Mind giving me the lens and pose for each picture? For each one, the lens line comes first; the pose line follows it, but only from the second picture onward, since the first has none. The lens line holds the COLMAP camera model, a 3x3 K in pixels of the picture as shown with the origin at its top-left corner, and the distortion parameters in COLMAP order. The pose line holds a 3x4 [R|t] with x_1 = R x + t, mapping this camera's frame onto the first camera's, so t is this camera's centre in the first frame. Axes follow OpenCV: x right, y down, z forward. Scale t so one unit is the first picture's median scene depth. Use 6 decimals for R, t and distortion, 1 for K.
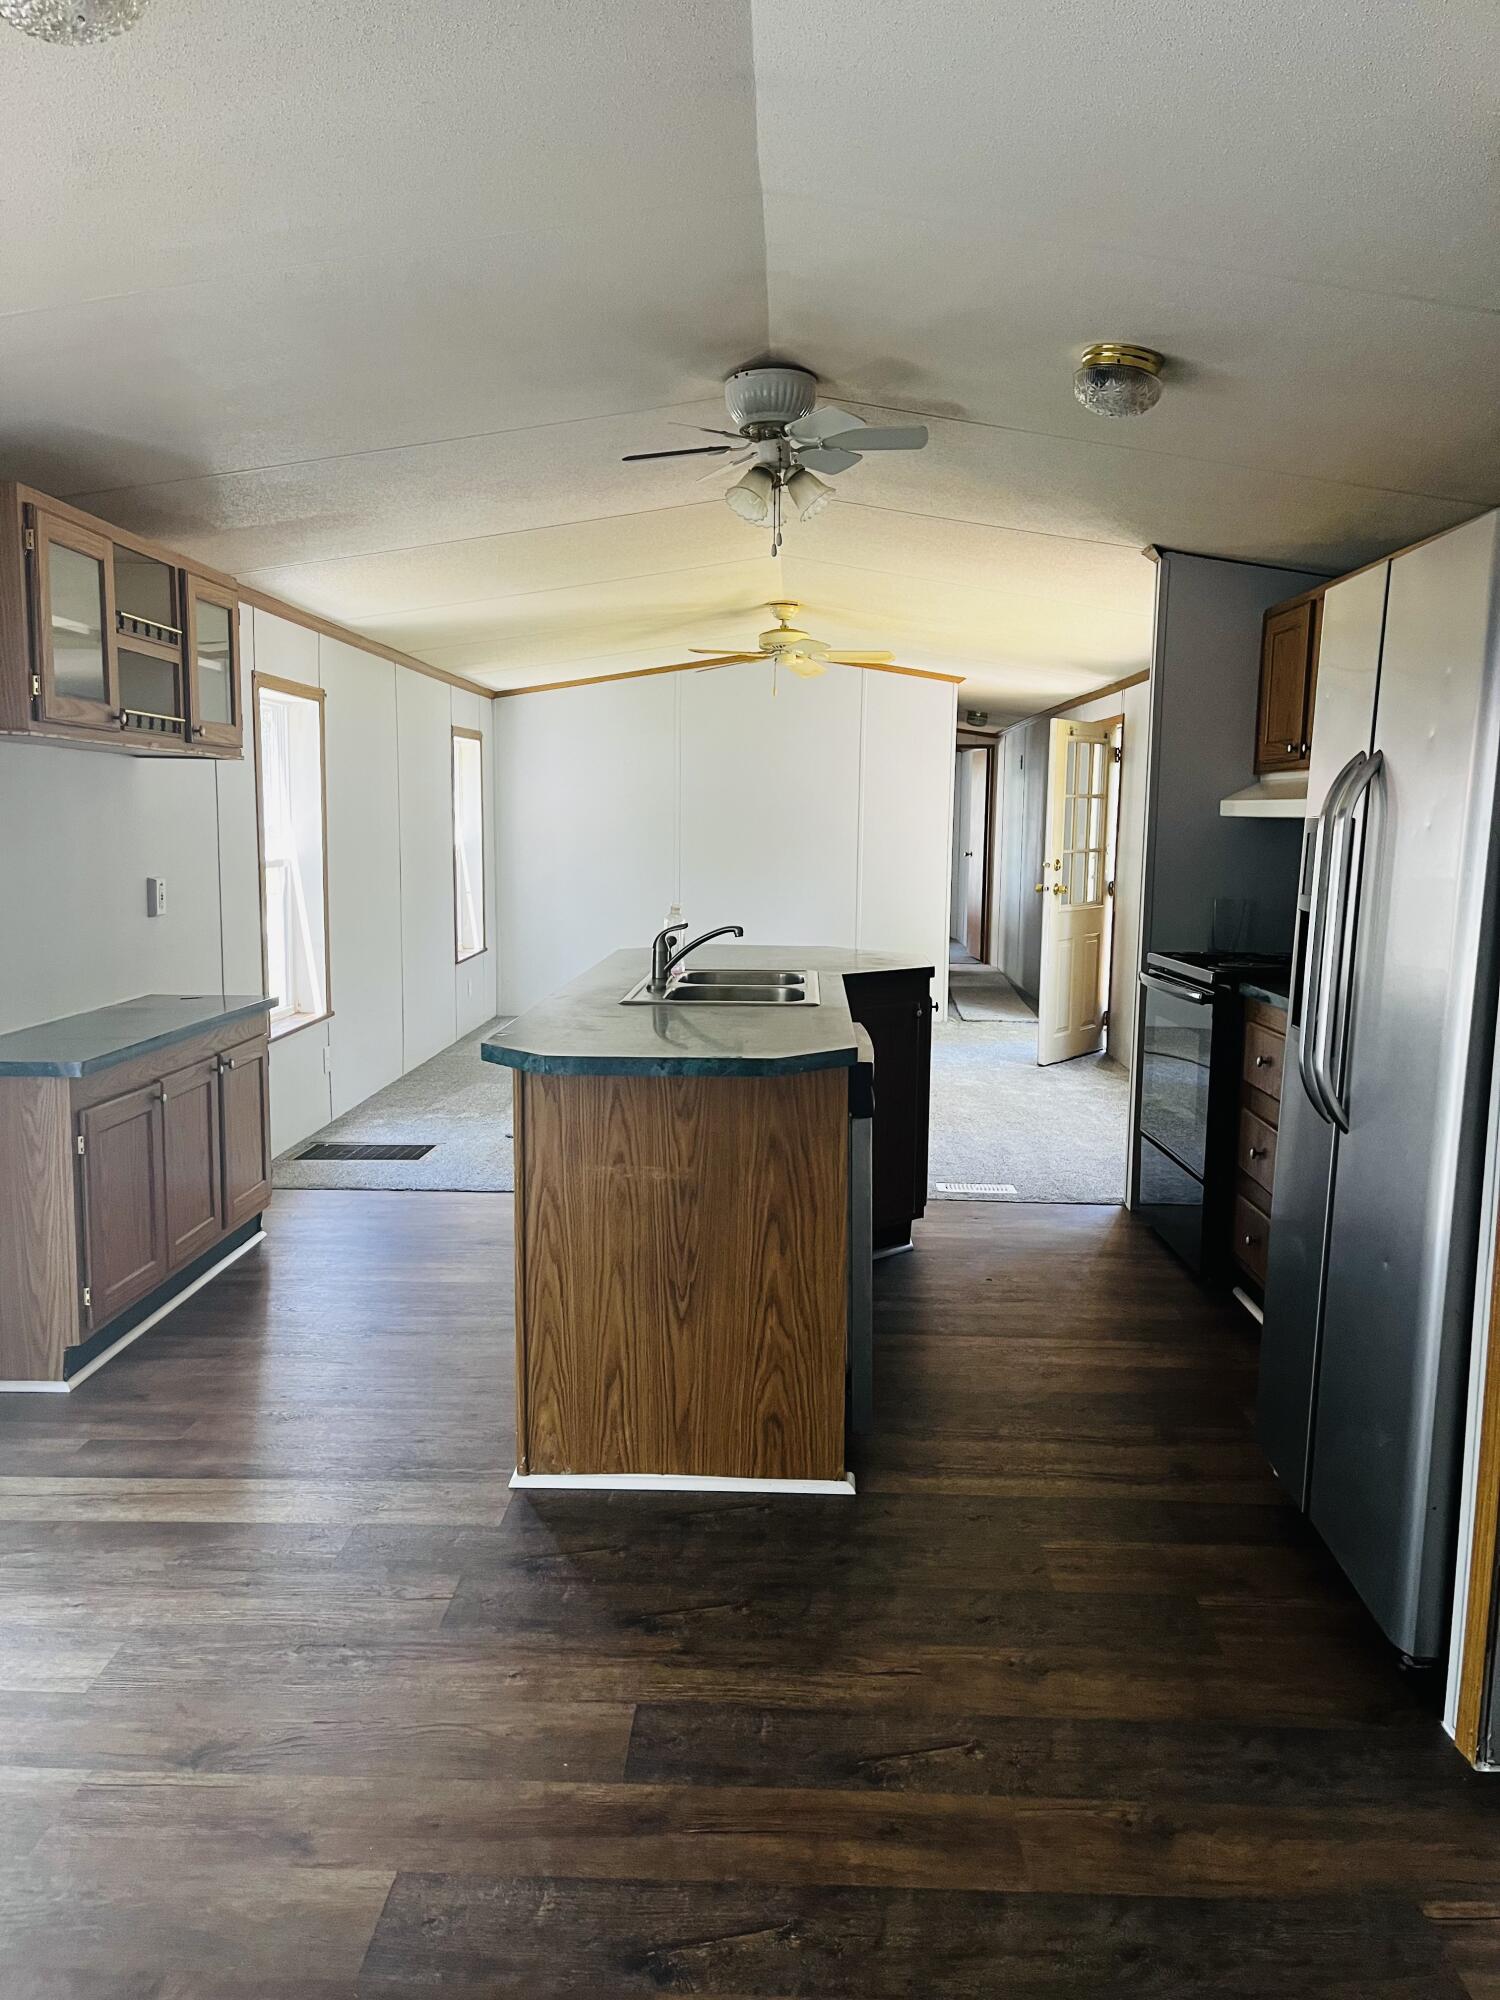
lens RADIAL K [[1514.3, 0, 748.2], [0, 1514.3, 998.8], [0, 0, 1]] dist [0.039365, -0.072240]
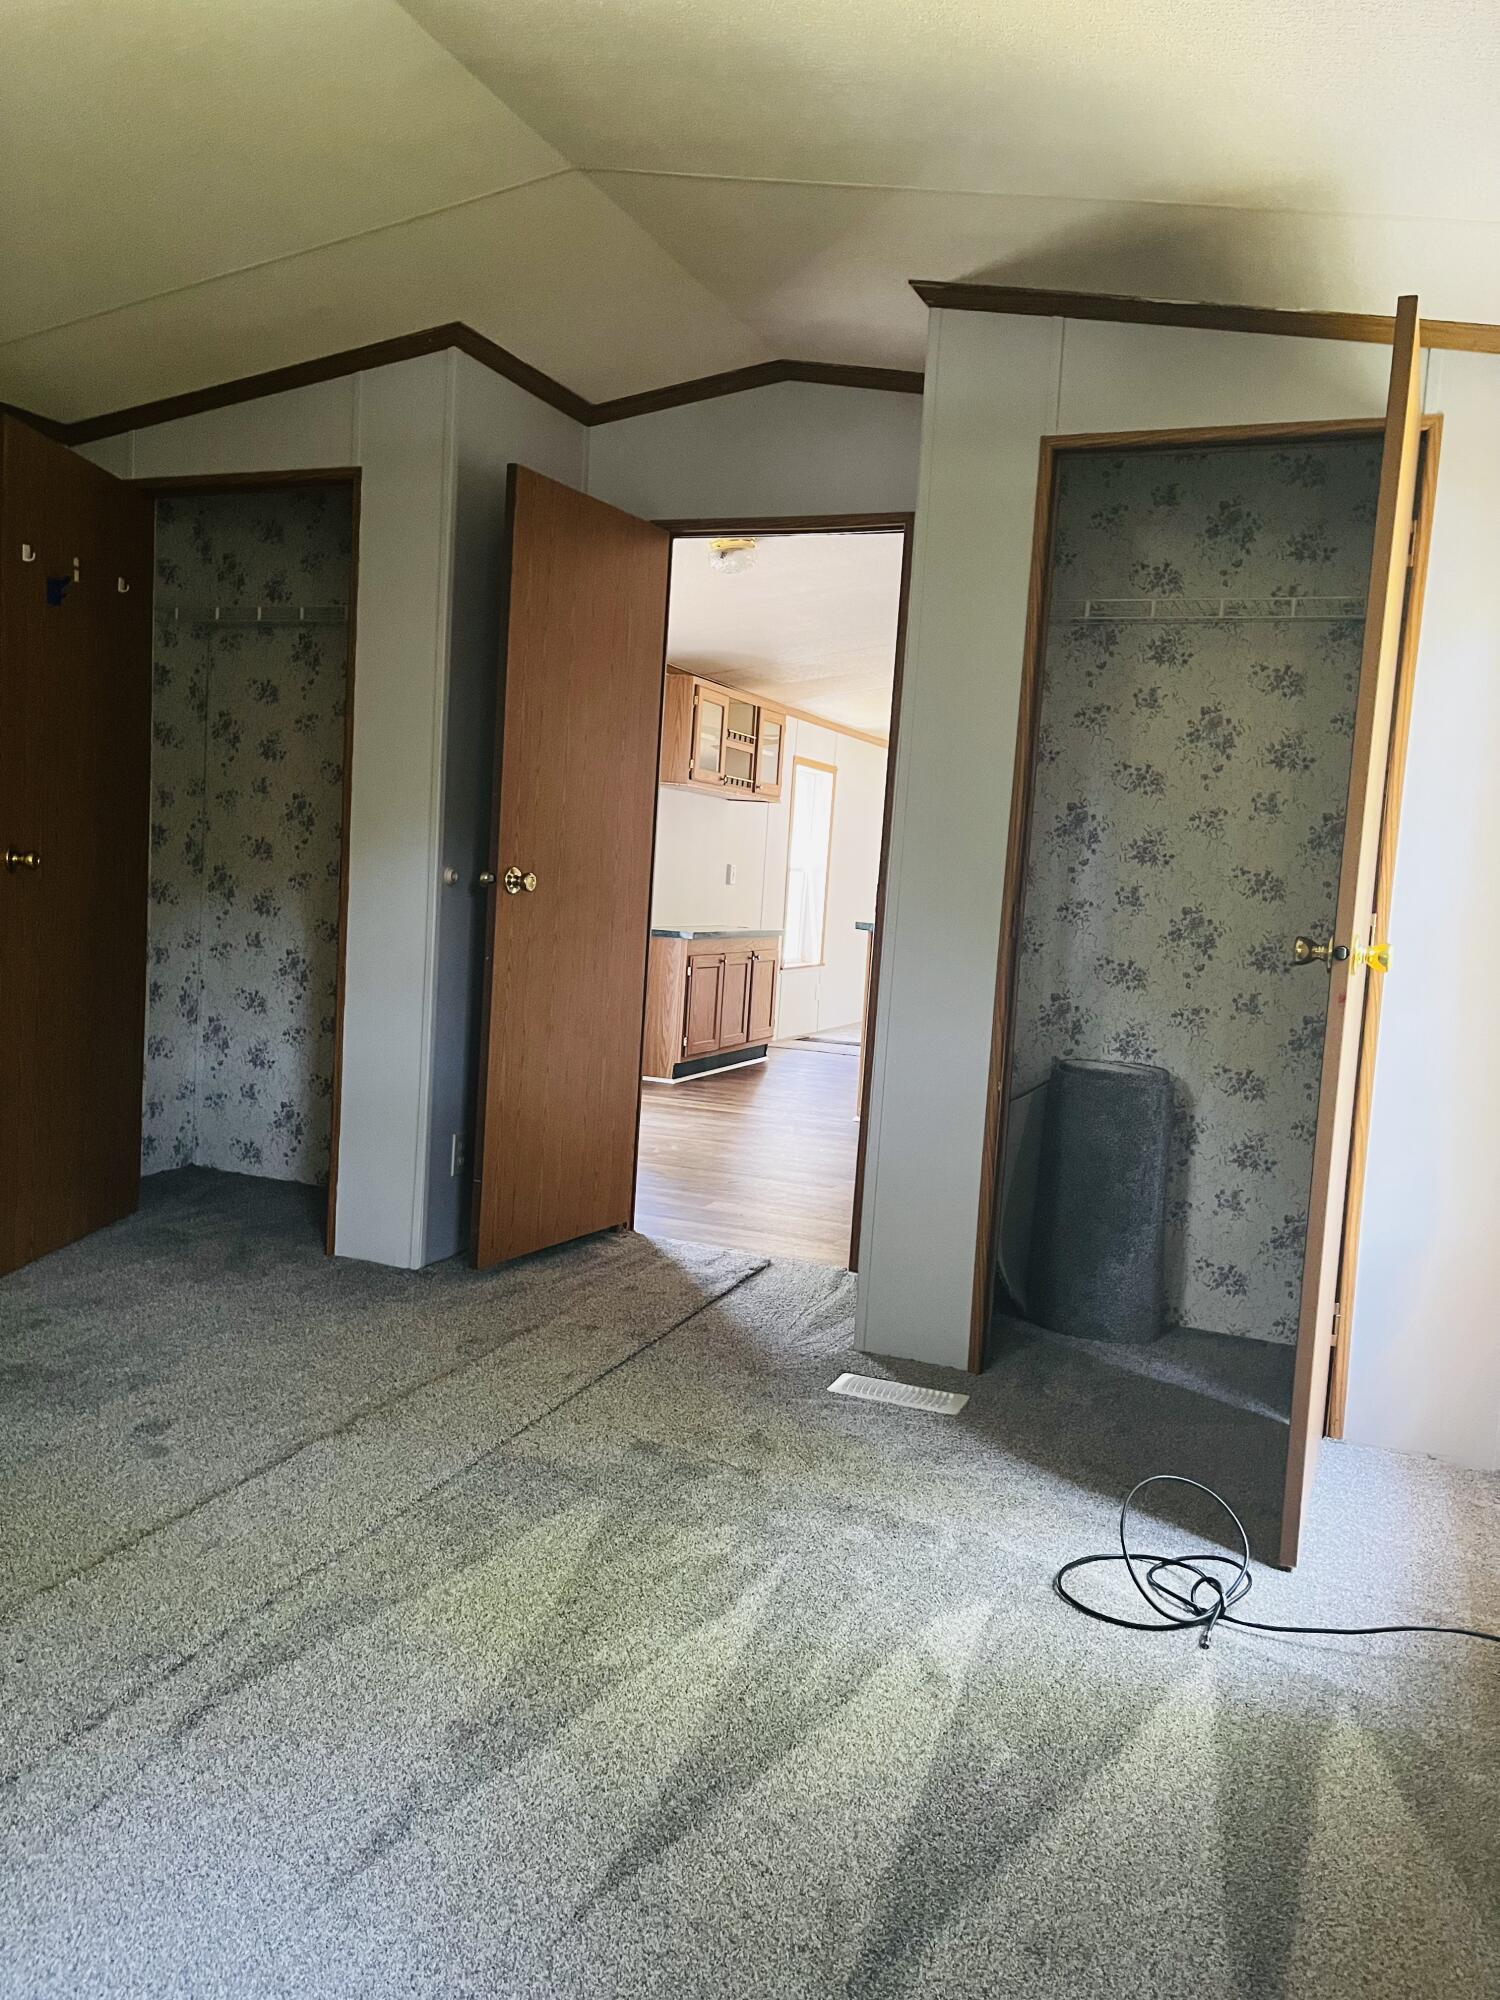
lens RADIAL K [[1514.3, 0, 749.3], [0, 1514.3, 1000.5], [0, 0, 1]] dist [0.039365, -0.072240]
pose [[0.936187, 0.078889, -0.342534, 0.366570], [-0.094729, 0.995059, -0.029734, 0.181245], [0.338496, 0.060285, 0.939035, -0.949521]]
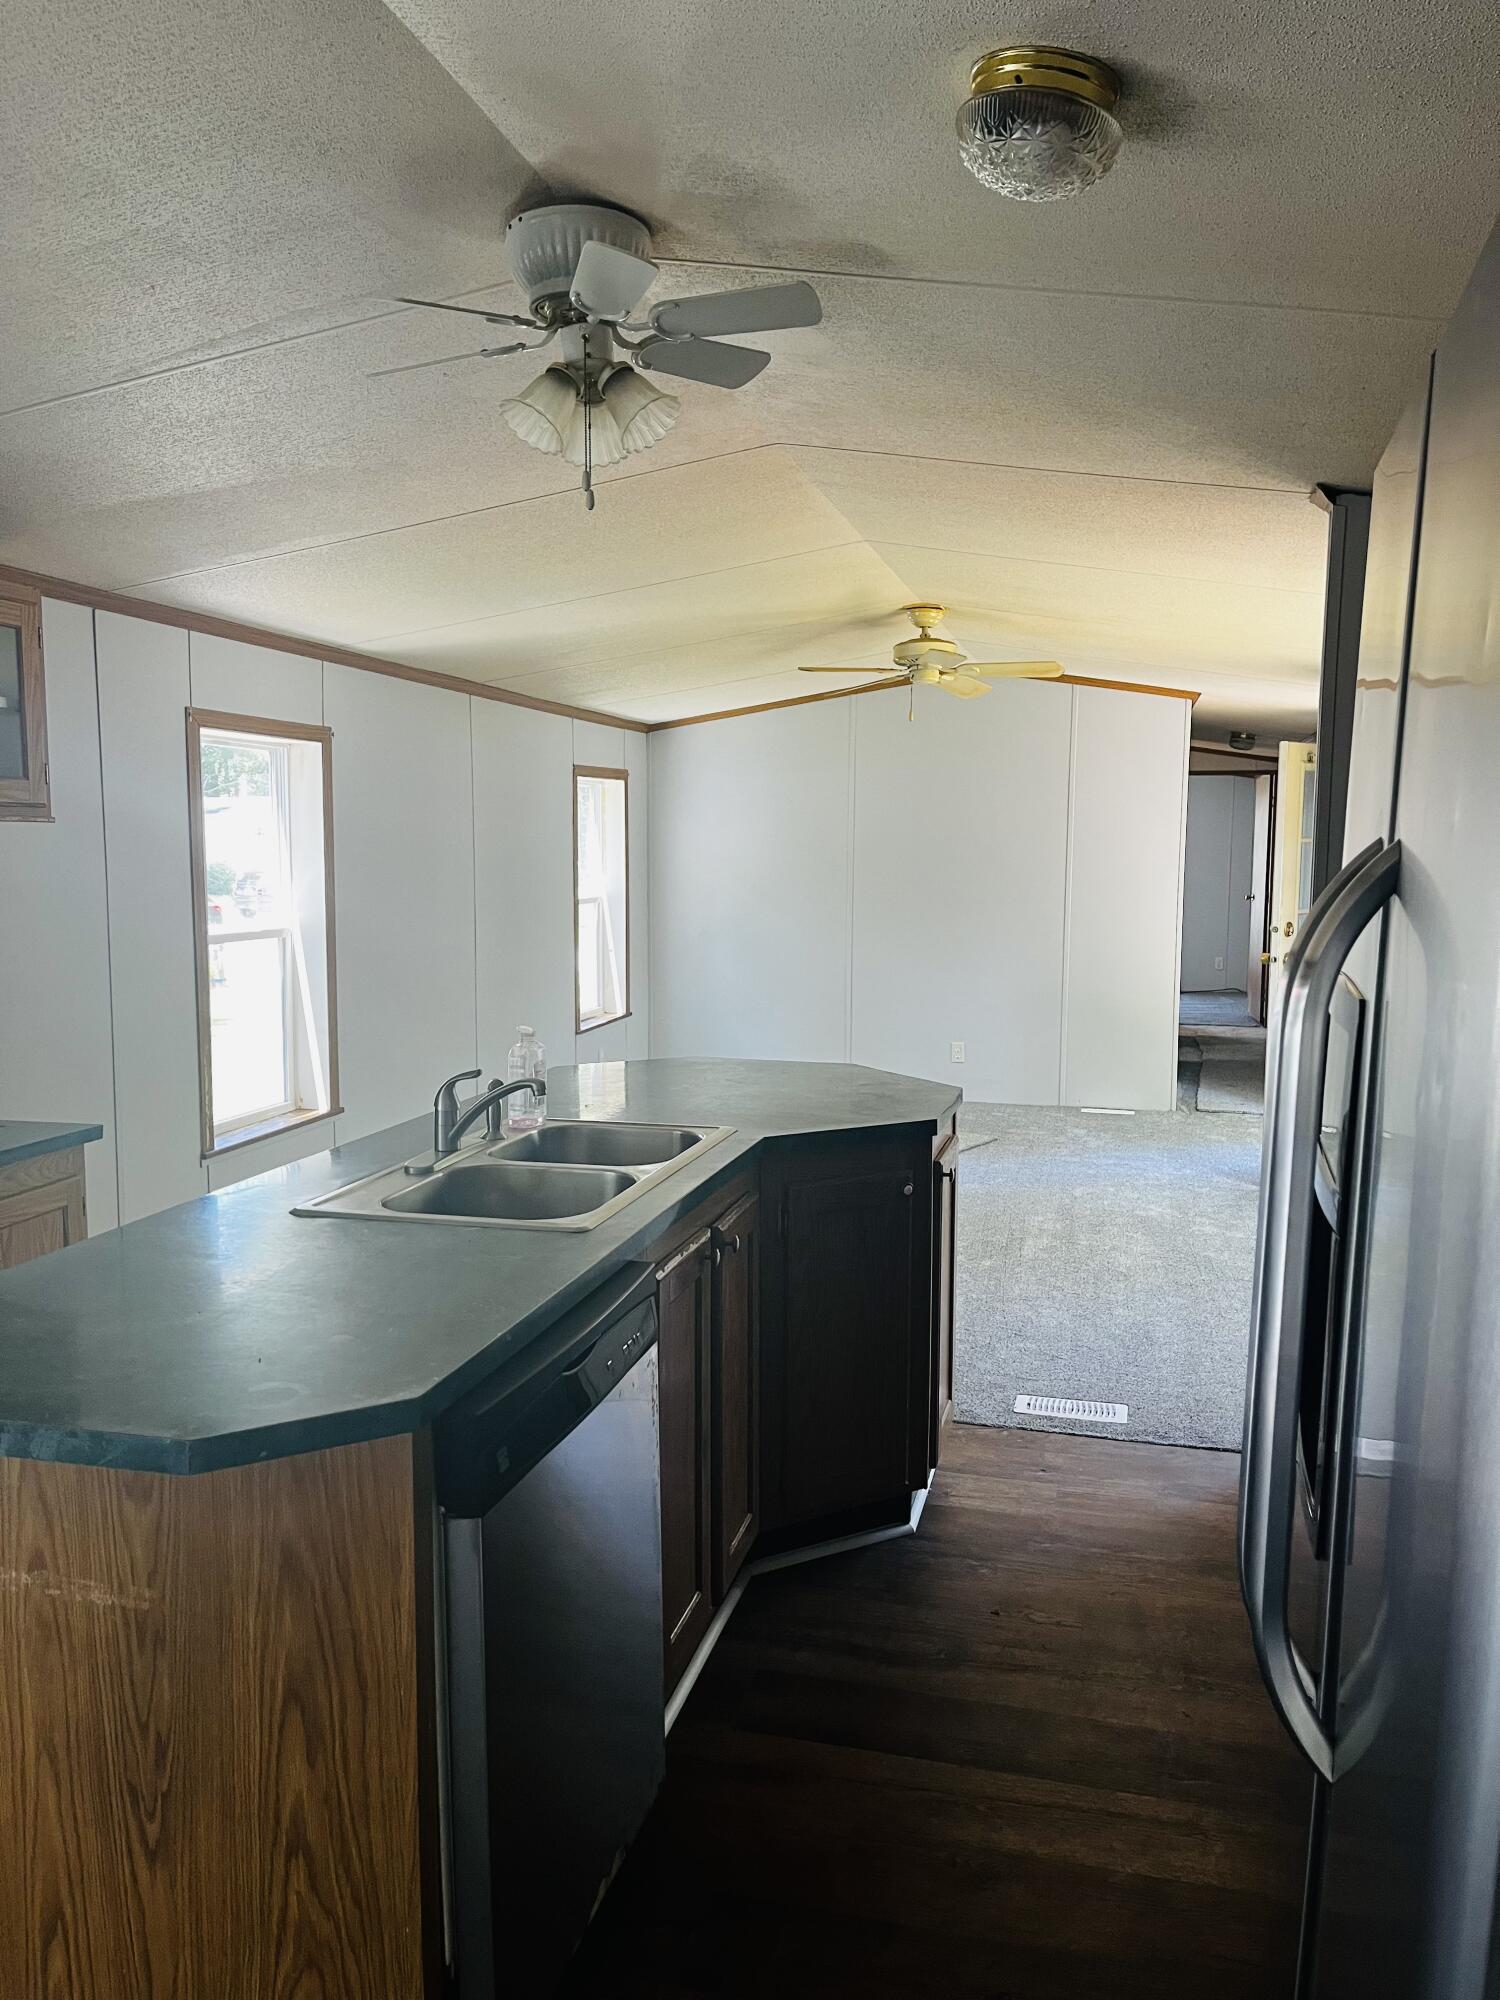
lens RADIAL K [[1514.3, 0, 749.8], [0, 1514.3, 994.4], [0, 0, 1]] dist [0.039365, -0.072240]
pose [[0.976176, 0.014743, -0.216479, 0.228004], [-0.019215, 0.999643, -0.018568, -0.076856], [0.216128, 0.022285, 0.976111, 0.399605]]
